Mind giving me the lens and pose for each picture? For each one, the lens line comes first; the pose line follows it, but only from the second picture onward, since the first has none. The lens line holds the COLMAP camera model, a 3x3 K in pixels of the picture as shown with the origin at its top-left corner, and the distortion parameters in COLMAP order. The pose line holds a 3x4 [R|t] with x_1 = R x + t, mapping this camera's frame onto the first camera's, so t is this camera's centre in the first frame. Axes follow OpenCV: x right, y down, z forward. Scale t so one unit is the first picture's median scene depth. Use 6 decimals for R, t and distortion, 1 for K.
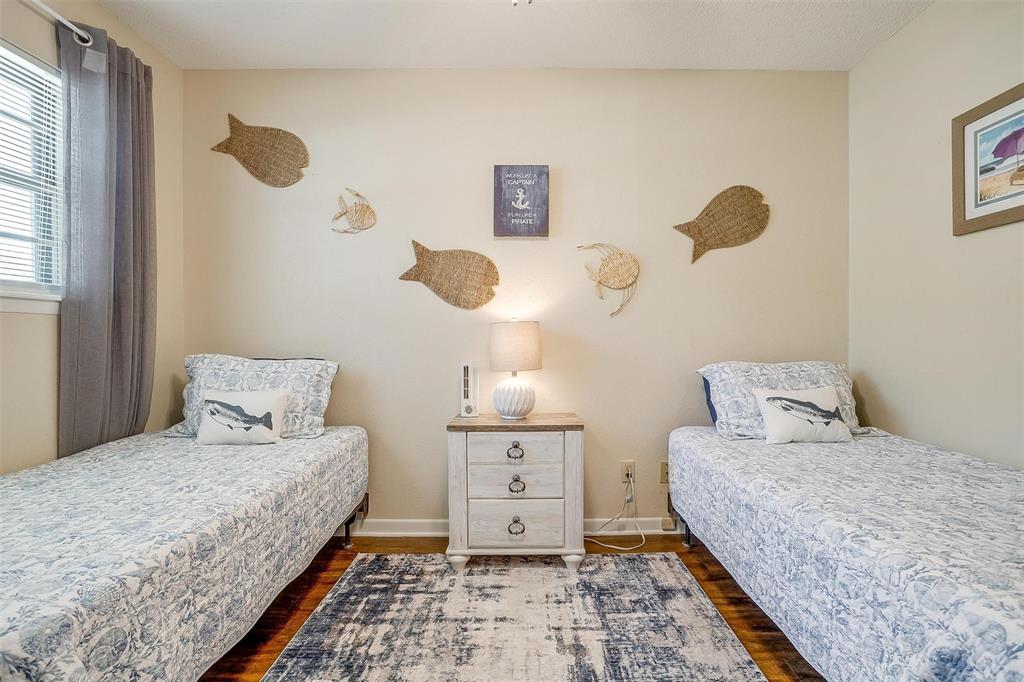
lens RADIAL K [[499.5, 0, 537.4], [0, 499.5, 346.7], [0, 0, 1]] dist [-0.050698, 0.023005]
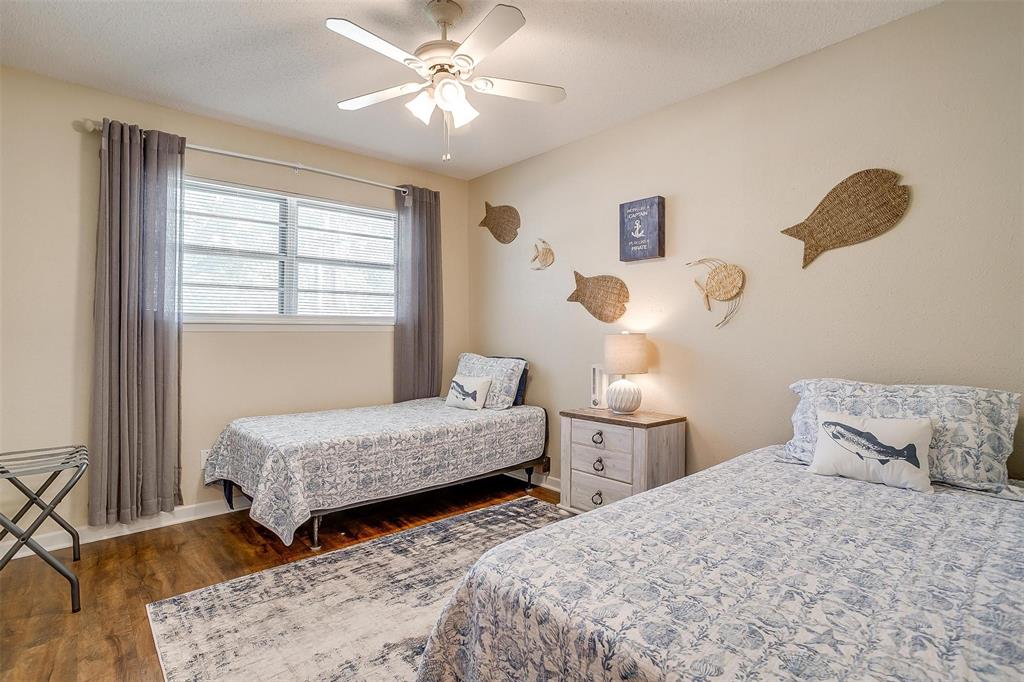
lens RADIAL K [[499.5, 0, 516.9], [0, 499.5, 331.0], [0, 0, 1]] dist [-0.050698, 0.023005]
pose [[0.665268, -0.002988, -0.746598, 0.682329], [-0.013376, 0.999784, -0.015921, -0.033238], [0.746484, 0.020578, 0.665085, 0.006511]]
